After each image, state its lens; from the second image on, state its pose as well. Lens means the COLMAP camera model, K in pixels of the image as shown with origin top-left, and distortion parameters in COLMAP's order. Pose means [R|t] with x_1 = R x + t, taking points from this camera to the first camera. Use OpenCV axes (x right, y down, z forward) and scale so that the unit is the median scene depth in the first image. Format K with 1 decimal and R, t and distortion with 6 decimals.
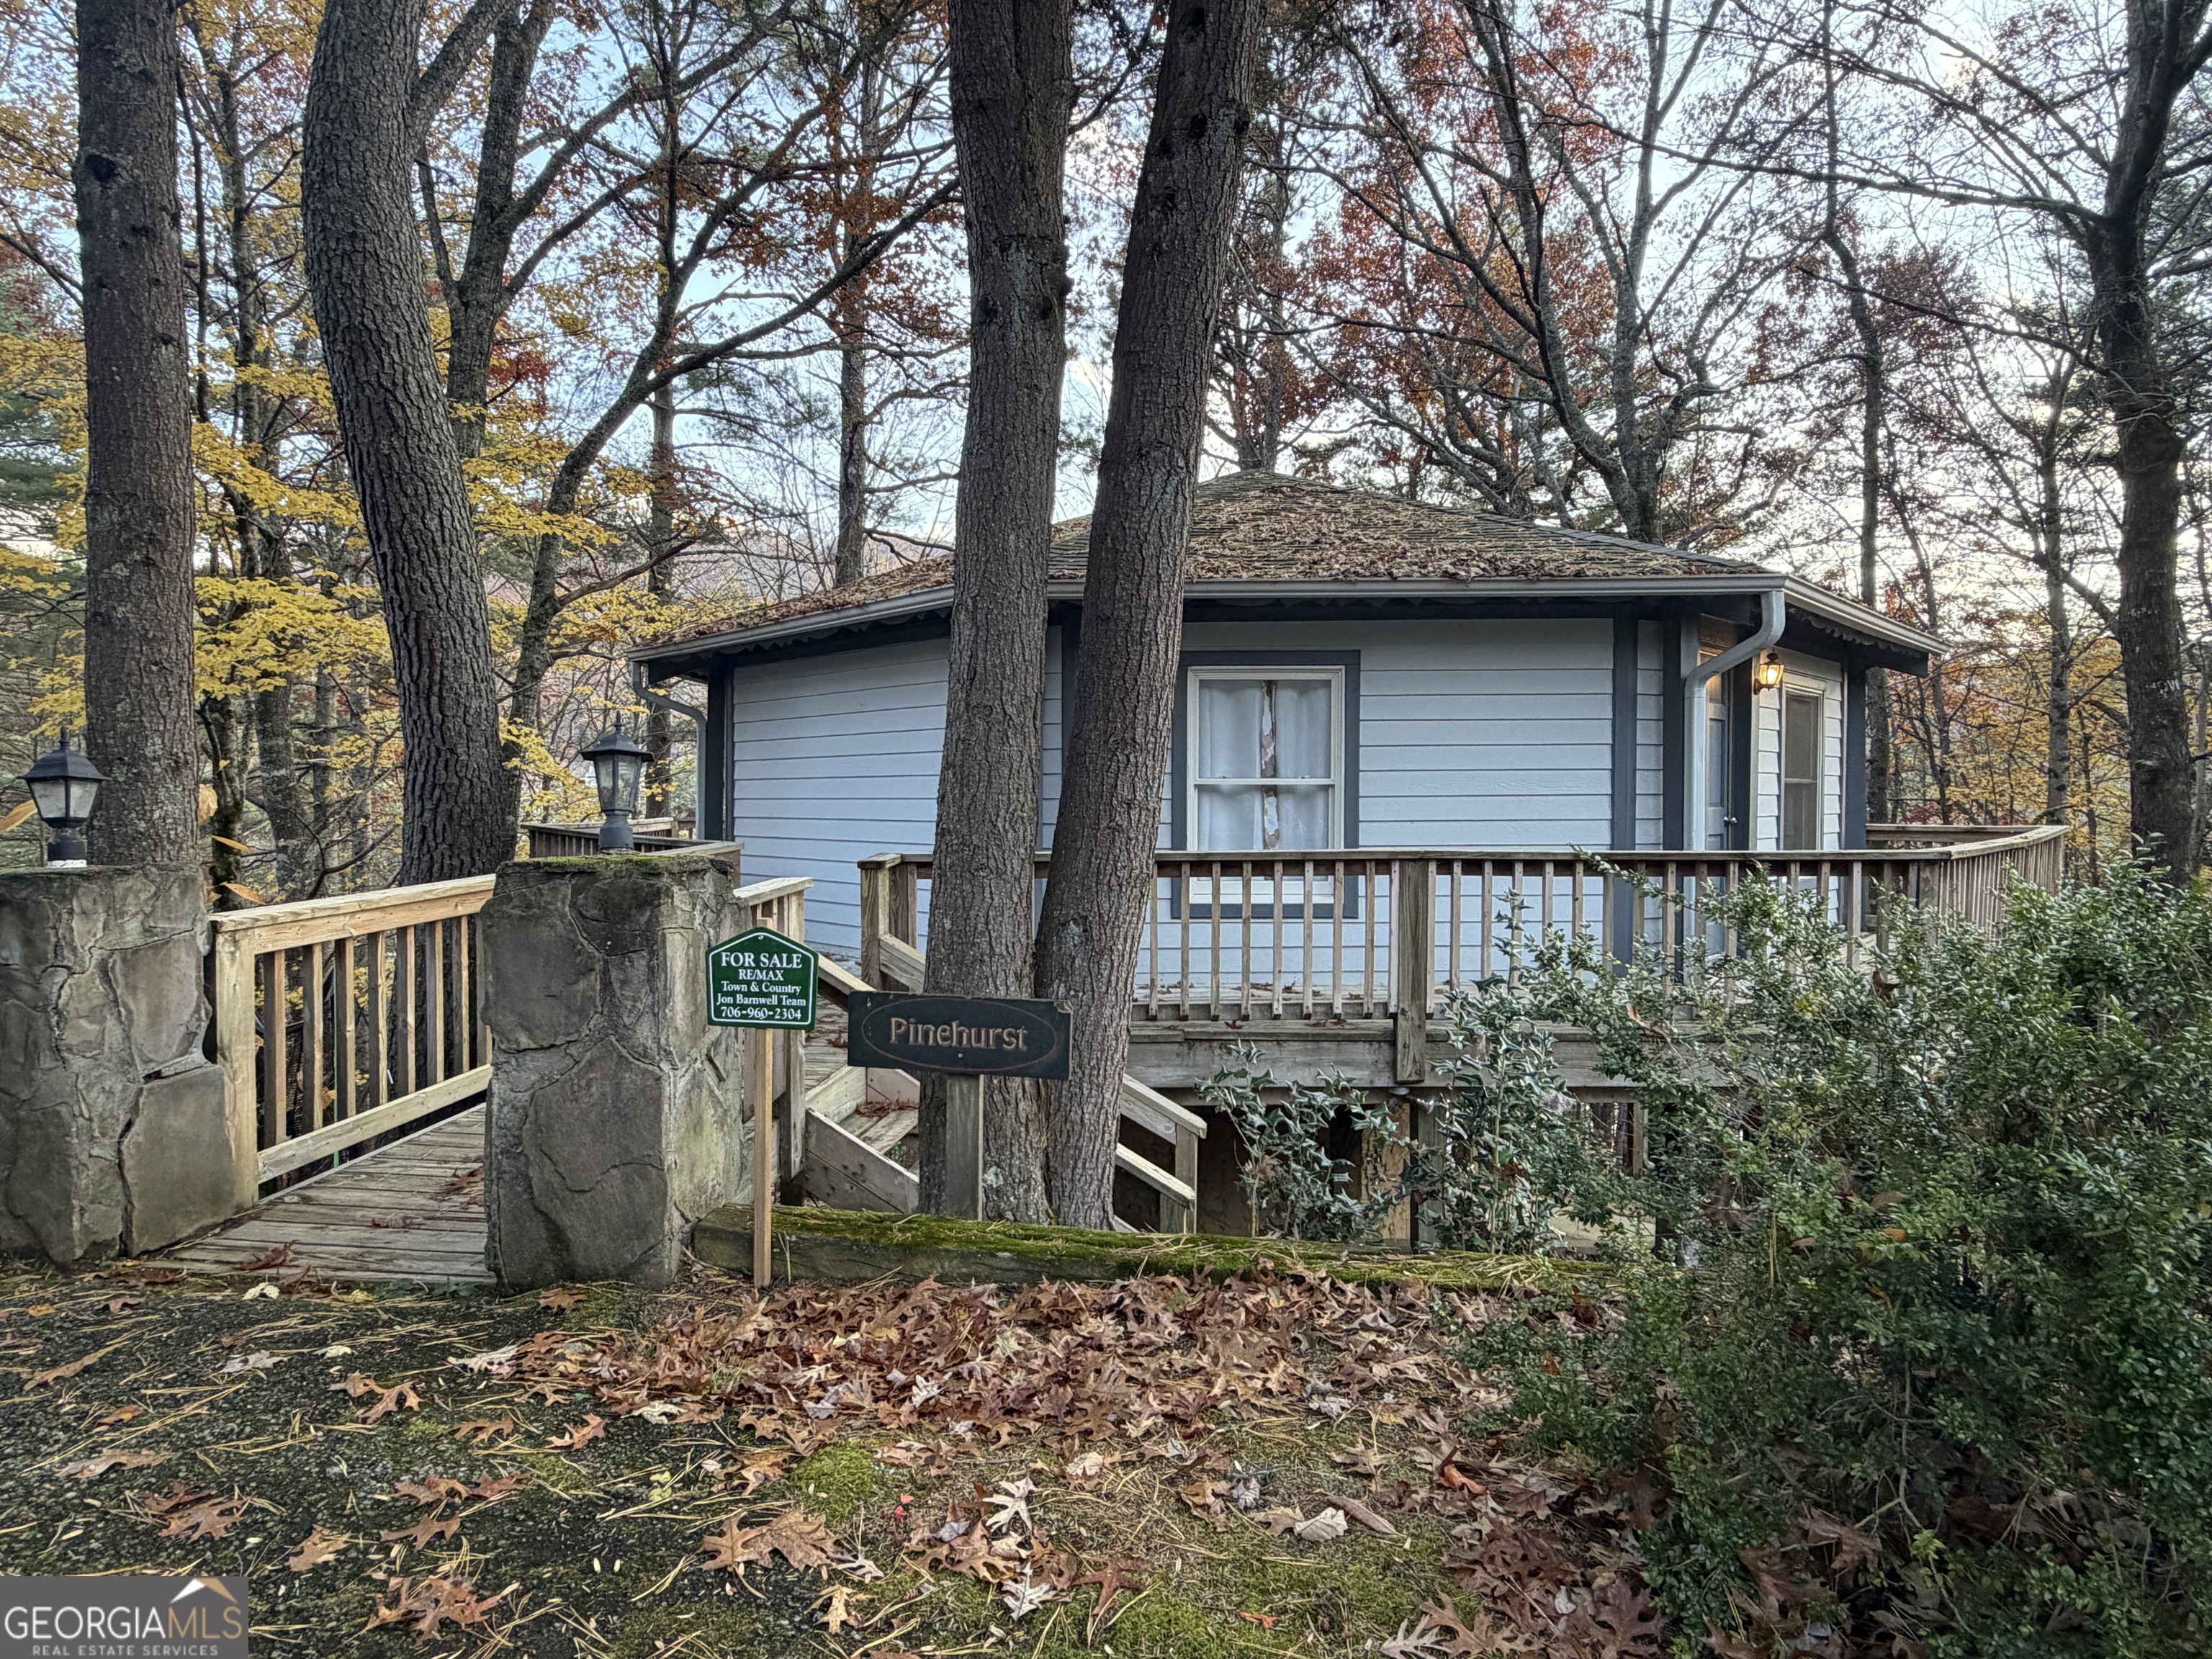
lens RADIAL K [[1219.9, 0, 1106.3], [0, 1219.9, 804.2], [0, 0, 1]] dist [0.001336, -0.000112]
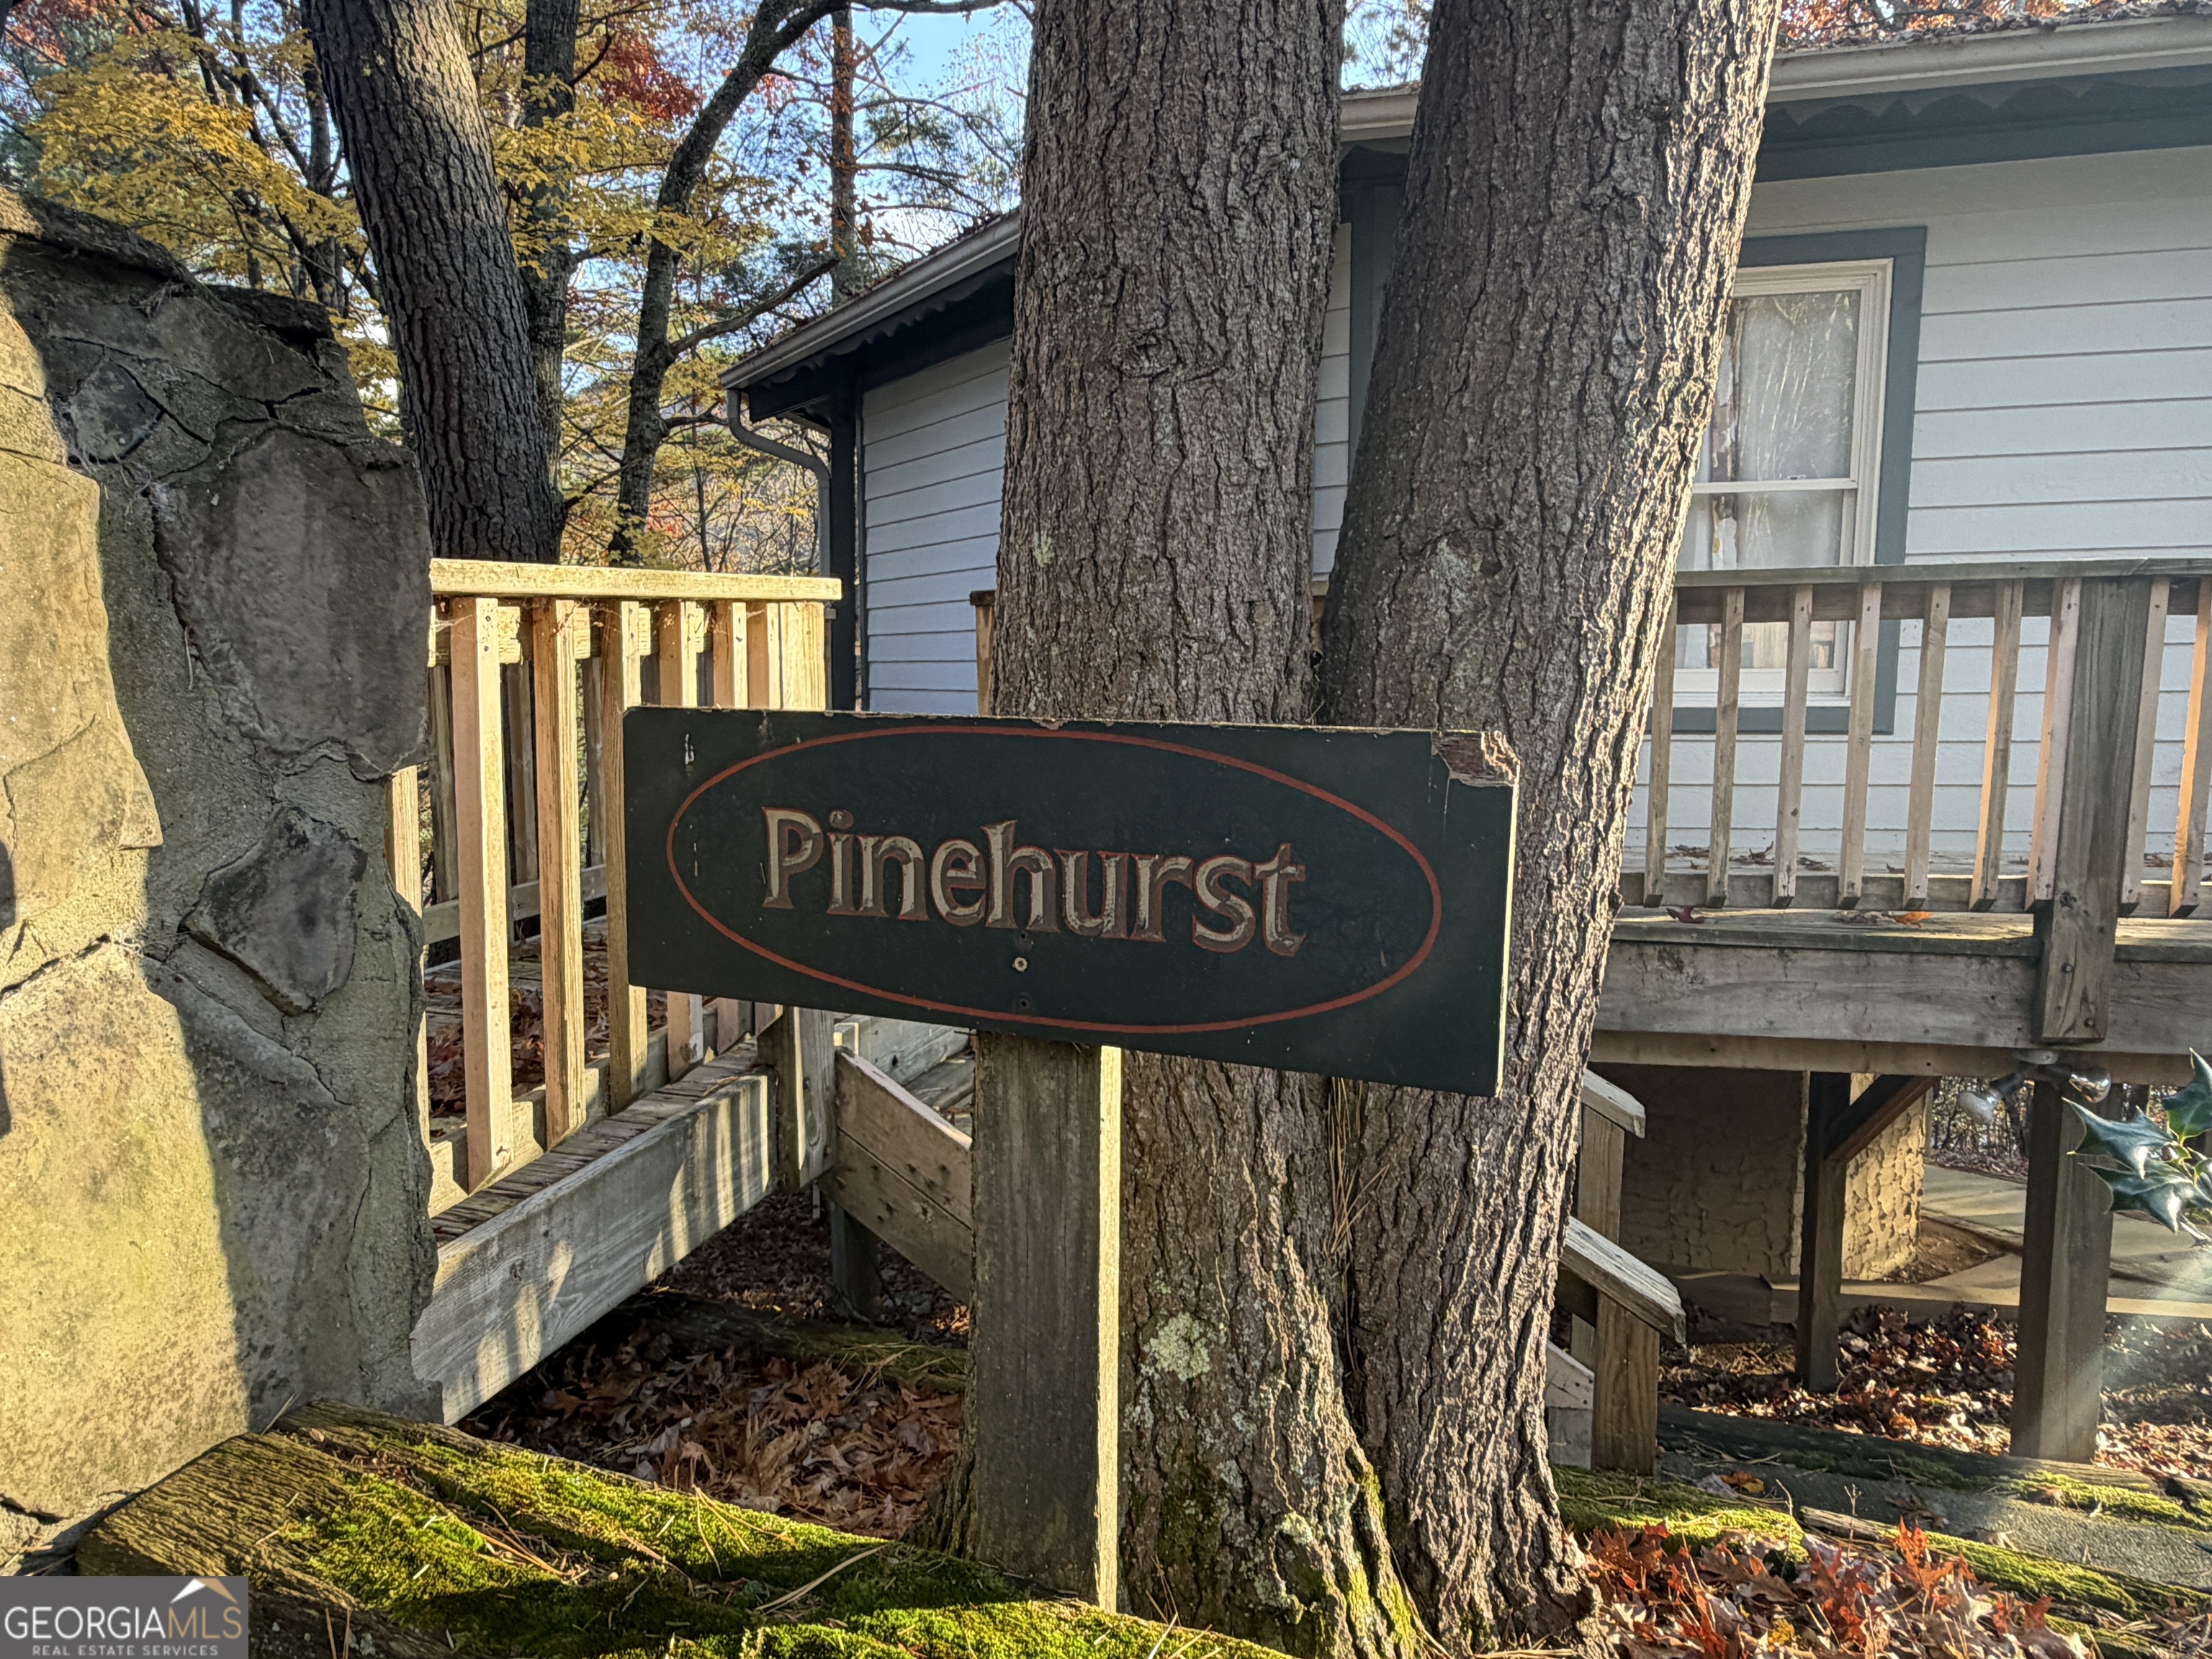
lens RADIAL K [[1357.7, 0, 1106.0], [0, 1357.7, 829.5], [0, 0, 1]] dist [0.000050, 0.005406]
pose [[0.981536, 0.019246, -0.190307, -0.028227], [0.002265, 0.993686, 0.112177, 0.080645], [0.191264, -0.110537, 0.975295, 0.401302]]
